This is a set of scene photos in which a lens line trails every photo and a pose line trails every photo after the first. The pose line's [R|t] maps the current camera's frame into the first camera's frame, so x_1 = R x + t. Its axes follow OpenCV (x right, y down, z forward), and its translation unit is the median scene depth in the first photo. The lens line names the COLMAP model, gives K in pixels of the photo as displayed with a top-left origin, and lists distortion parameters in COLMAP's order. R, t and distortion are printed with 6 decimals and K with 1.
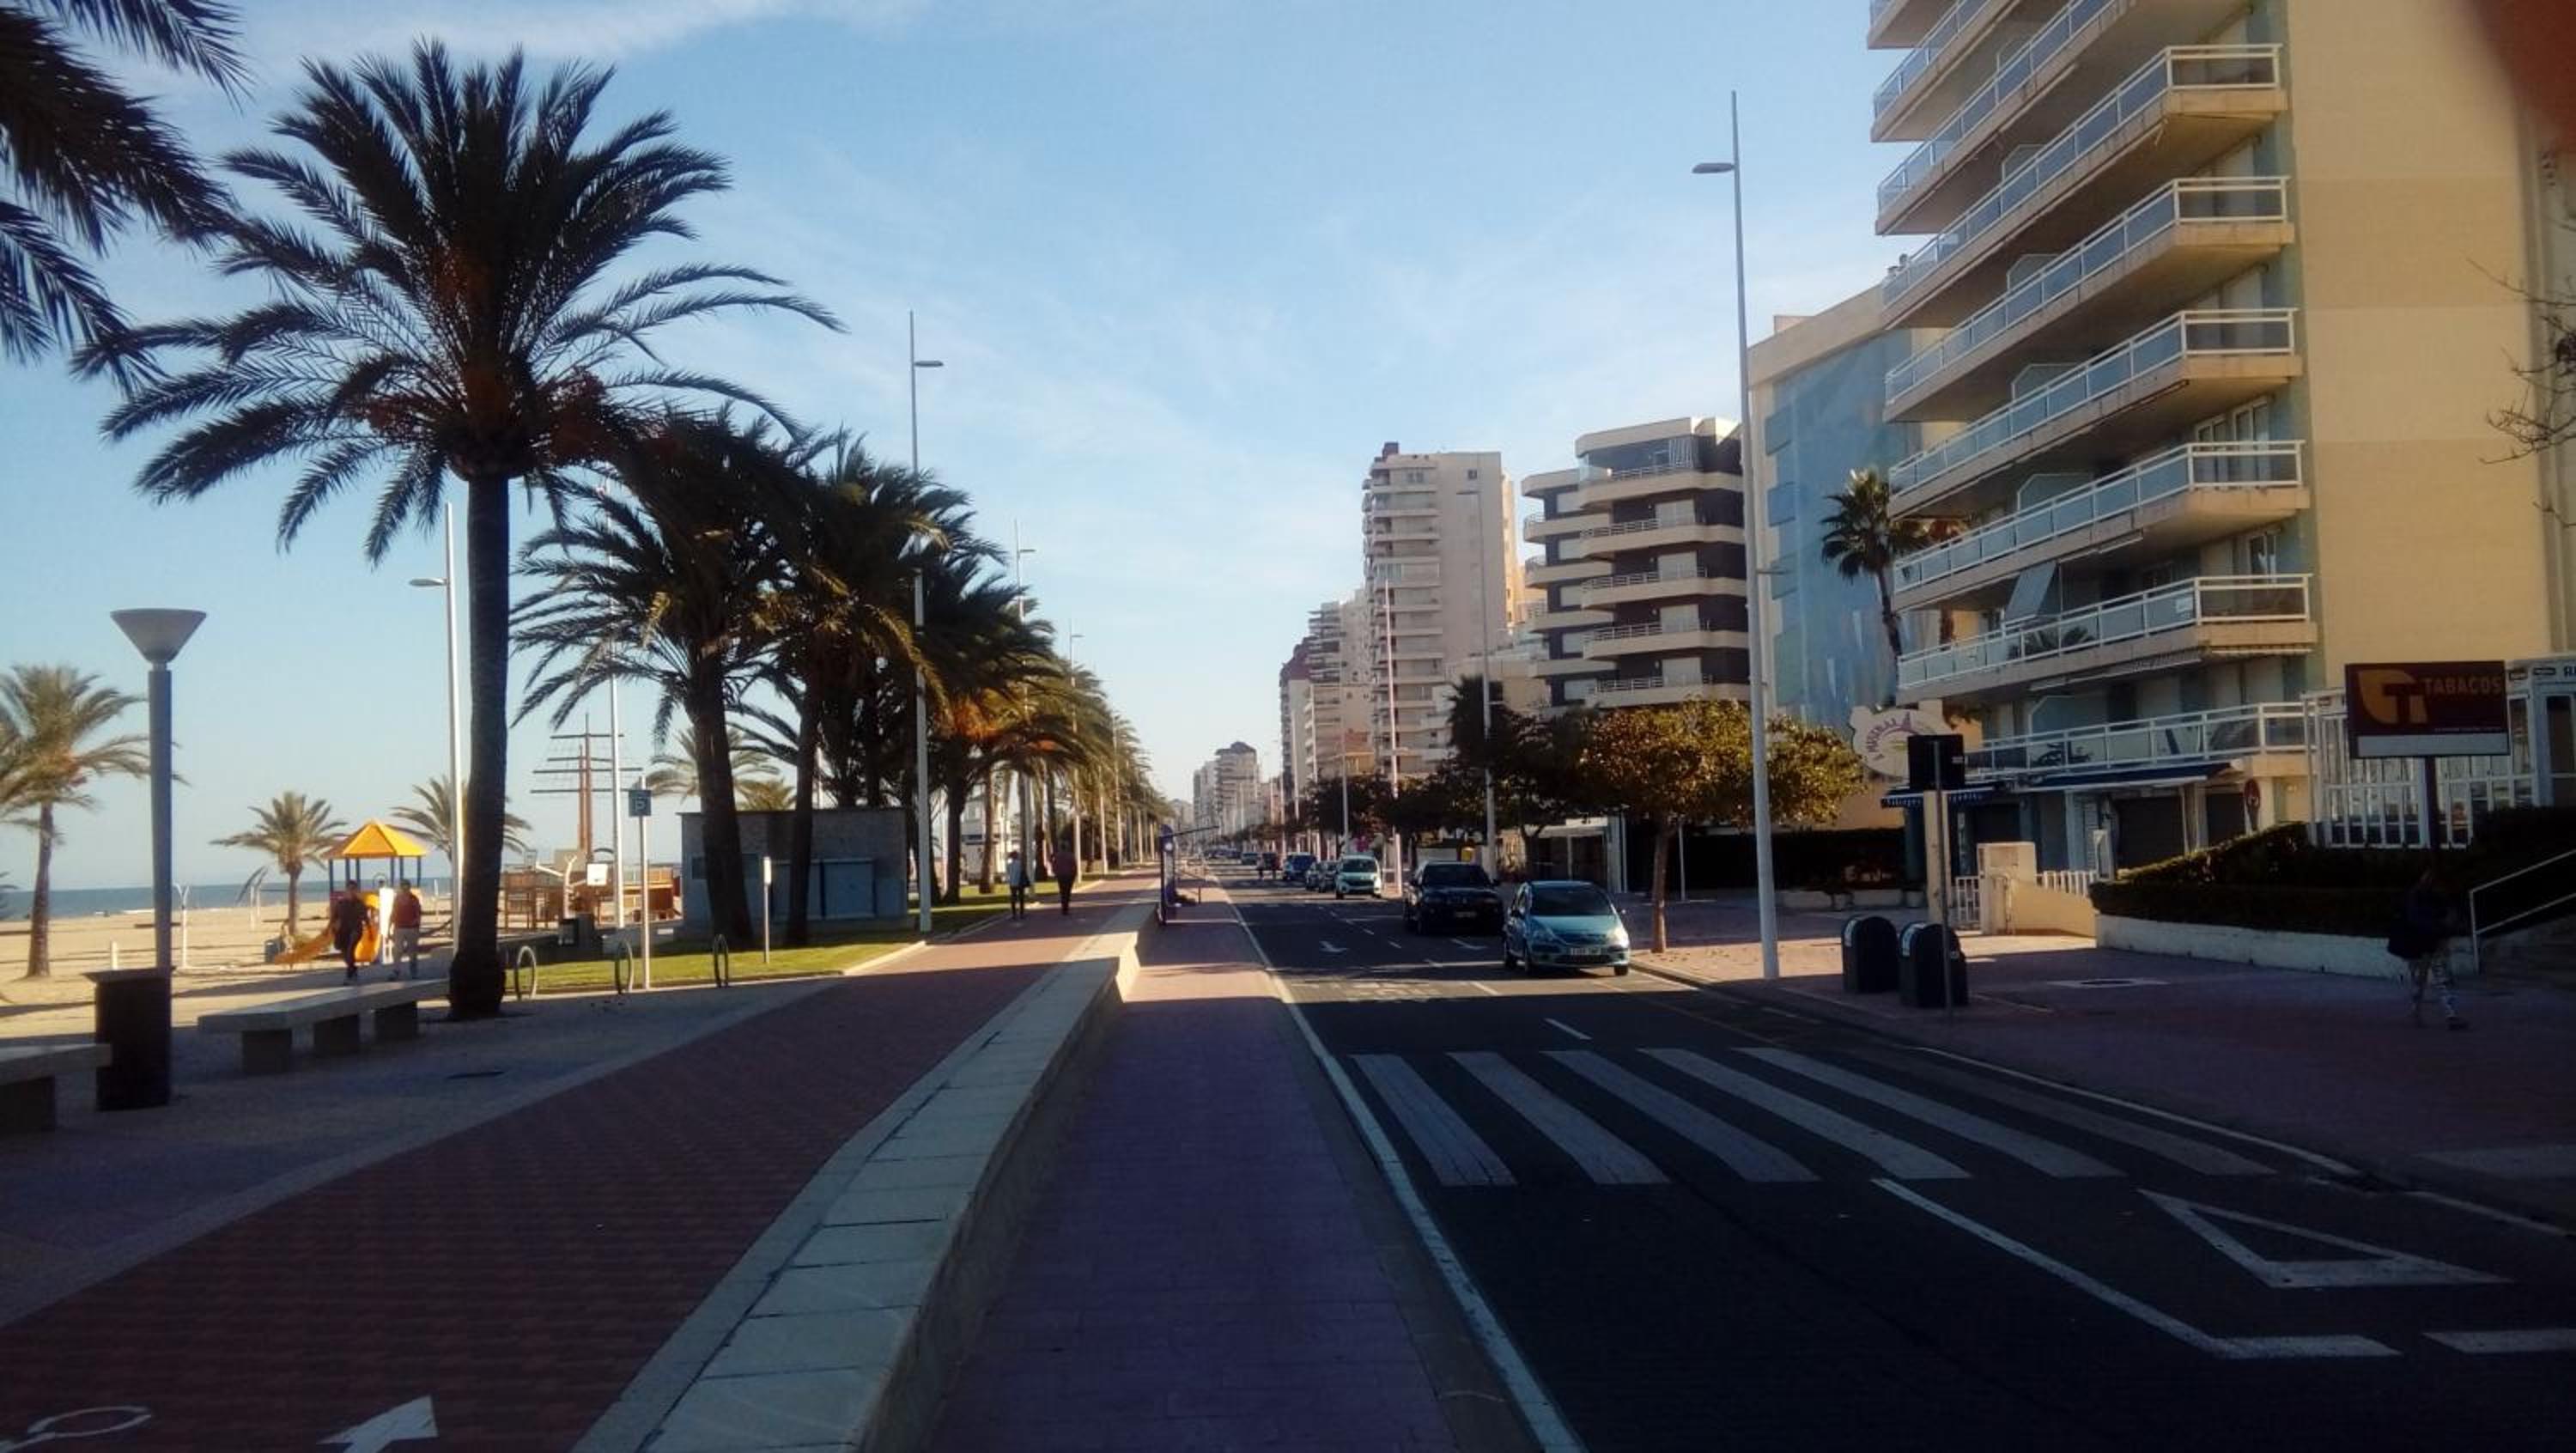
lens RADIAL K [[2299.5, 0, 1302.6], [0, 2299.5, 723.7], [0, 0, 1]] dist [0.126650, -0.249157]
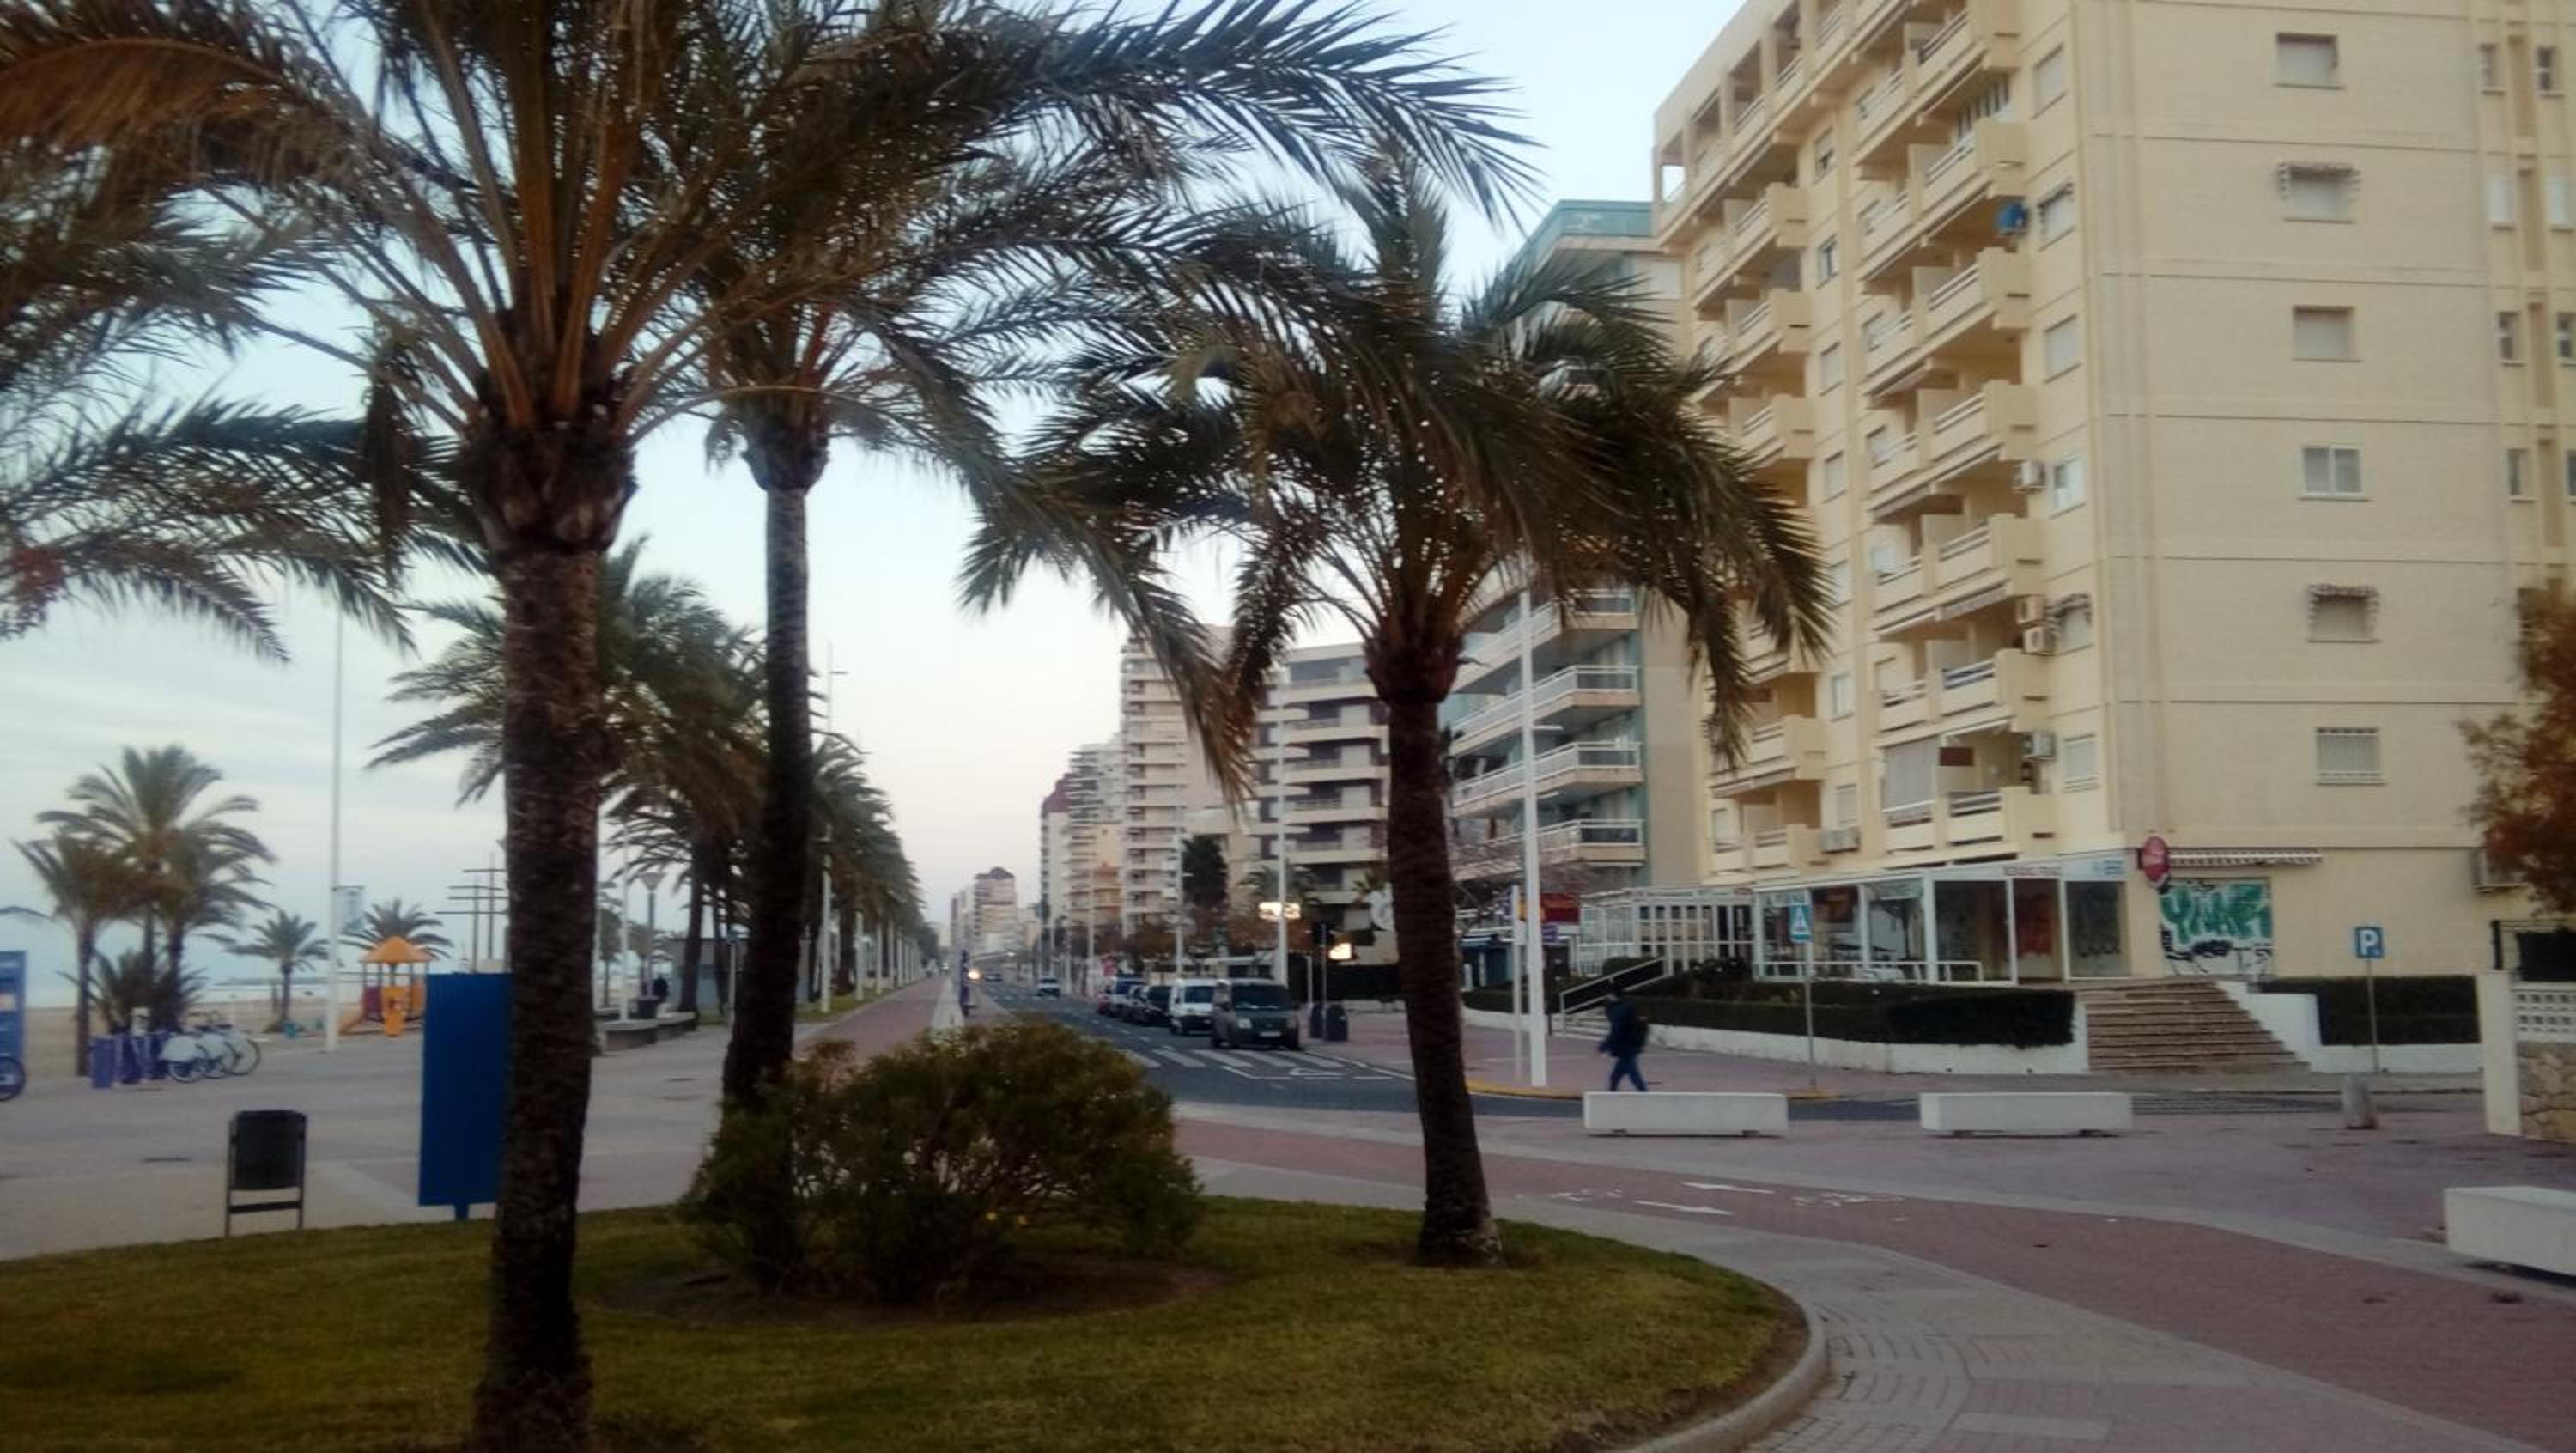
lens RADIAL K [[2299.5, 0, 1302.6], [0, 2299.5, 723.7], [0, 0, 1]] dist [0.126650, -0.249157]
pose [[0.994238, 0.031411, 0.102492, 0.000252], [-0.025752, 0.998094, -0.056080, -0.005472], [-0.104058, 0.053118, 0.993152, -0.112974]]
